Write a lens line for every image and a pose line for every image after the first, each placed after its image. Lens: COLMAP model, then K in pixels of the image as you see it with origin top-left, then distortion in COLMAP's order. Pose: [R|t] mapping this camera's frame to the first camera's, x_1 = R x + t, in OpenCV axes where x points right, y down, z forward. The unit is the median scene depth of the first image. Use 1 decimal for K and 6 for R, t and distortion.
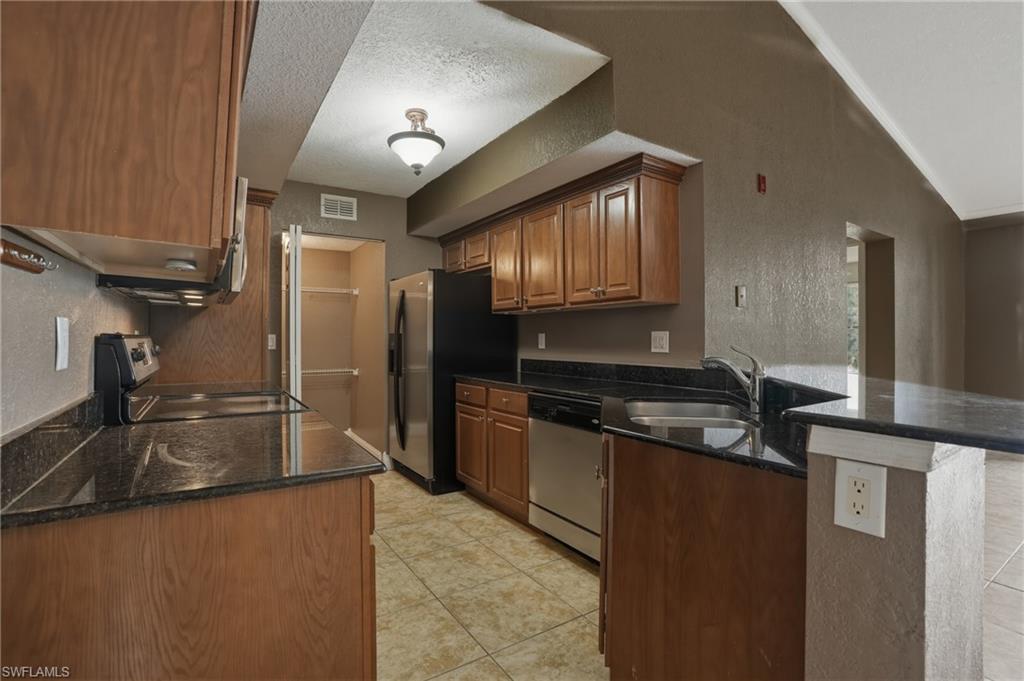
lens RADIAL K [[477.7, 0, 519.3], [0, 477.7, 334.9], [0, 0, 1]] dist [-0.062917, 0.019808]
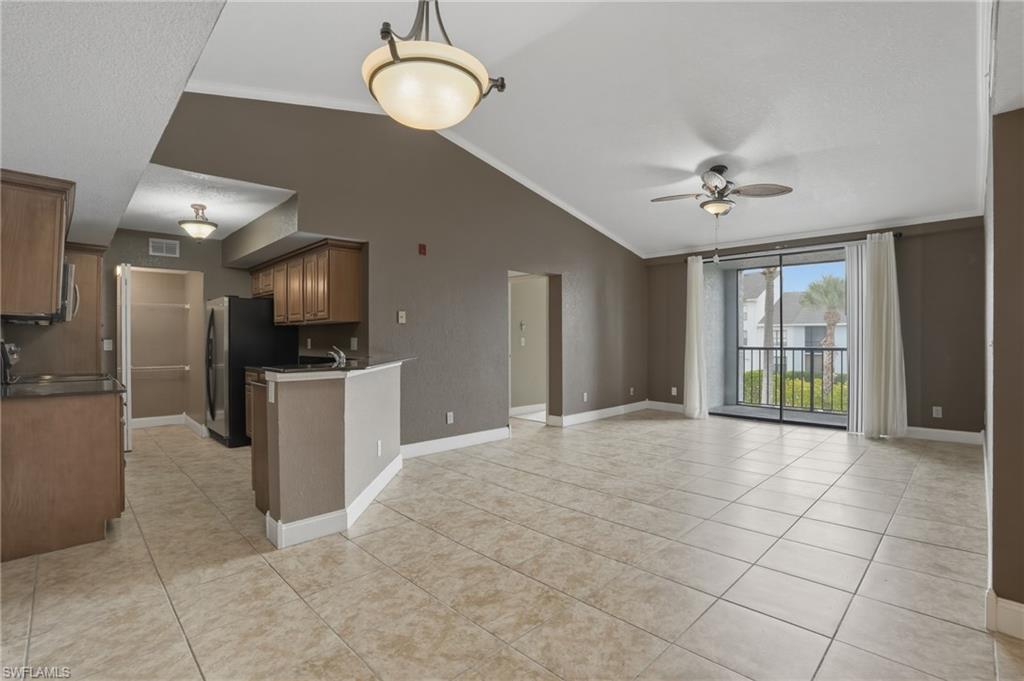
lens RADIAL K [[477.7, 0, 518.0], [0, 477.7, 335.9], [0, 0, 1]] dist [-0.062917, 0.019808]
pose [[0.980940, -0.004024, 0.194268, 0.411353], [0.004202, 0.999991, -0.000505, -0.007646], [-0.194264, 0.001312, 0.980948, -0.591338]]
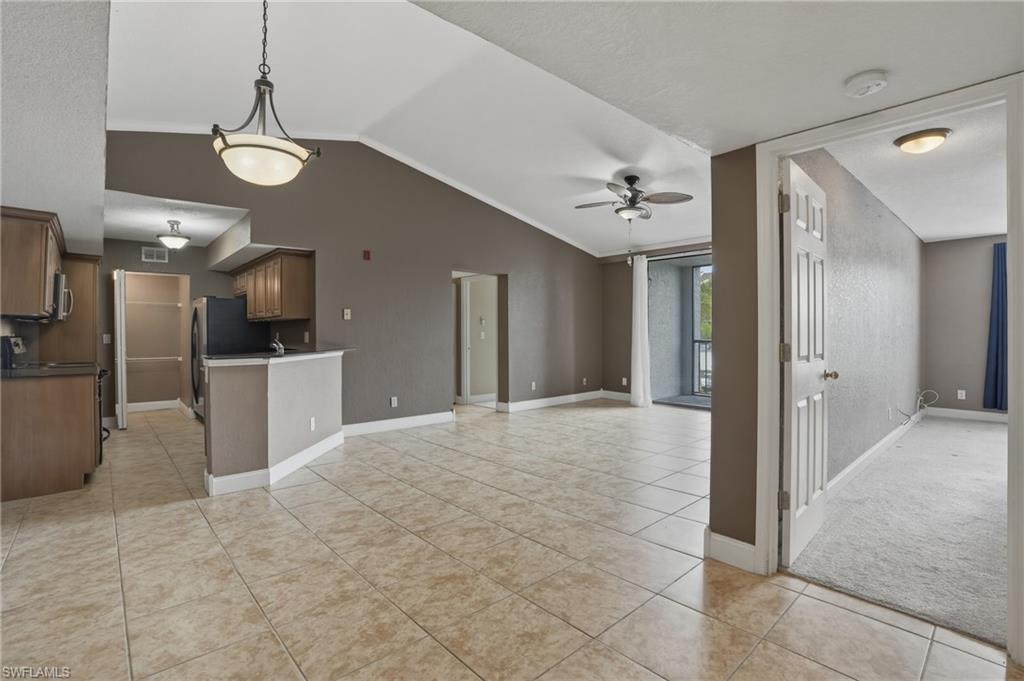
lens RADIAL K [[477.7, 0, 518.1], [0, 477.7, 333.6], [0, 0, 1]] dist [-0.062917, 0.019808]
pose [[0.988355, -0.007463, 0.151984, 0.660577], [0.006405, 0.999952, 0.007445, -0.007177], [-0.152032, -0.006384, 0.988355, -0.821181]]
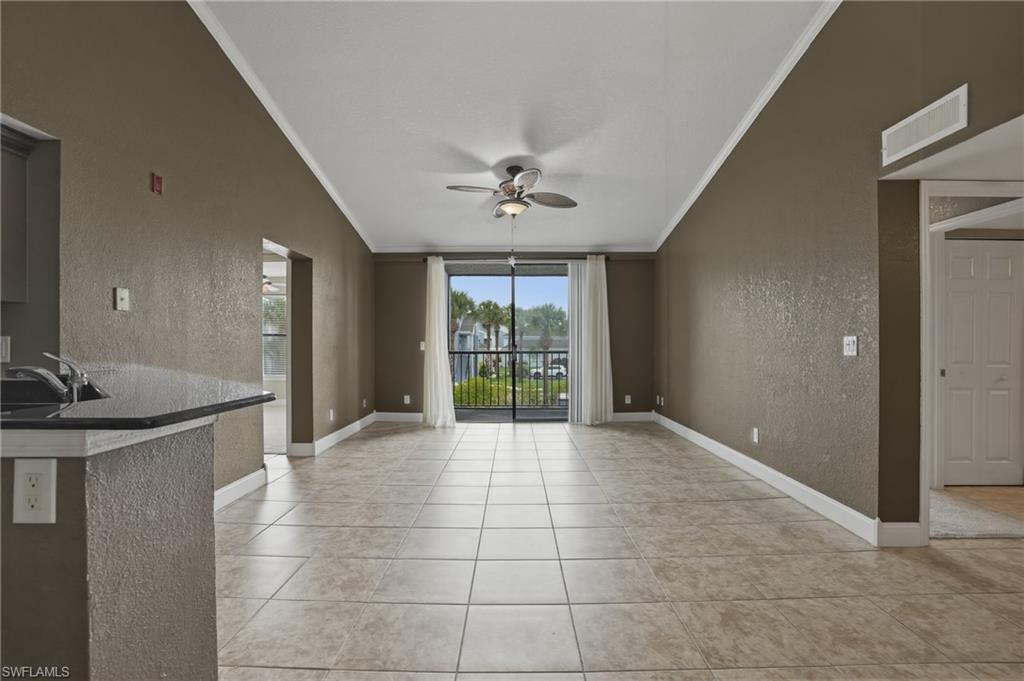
lens RADIAL K [[477.7, 0, 511.1], [0, 477.7, 346.9], [0, 0, 1]] dist [-0.062917, 0.019808]
pose [[0.559624, -0.008903, 0.828699, 0.109124], [0.000299, 0.999944, 0.010541, 0.002240], [-0.828747, -0.005651, 0.559595, -0.109211]]
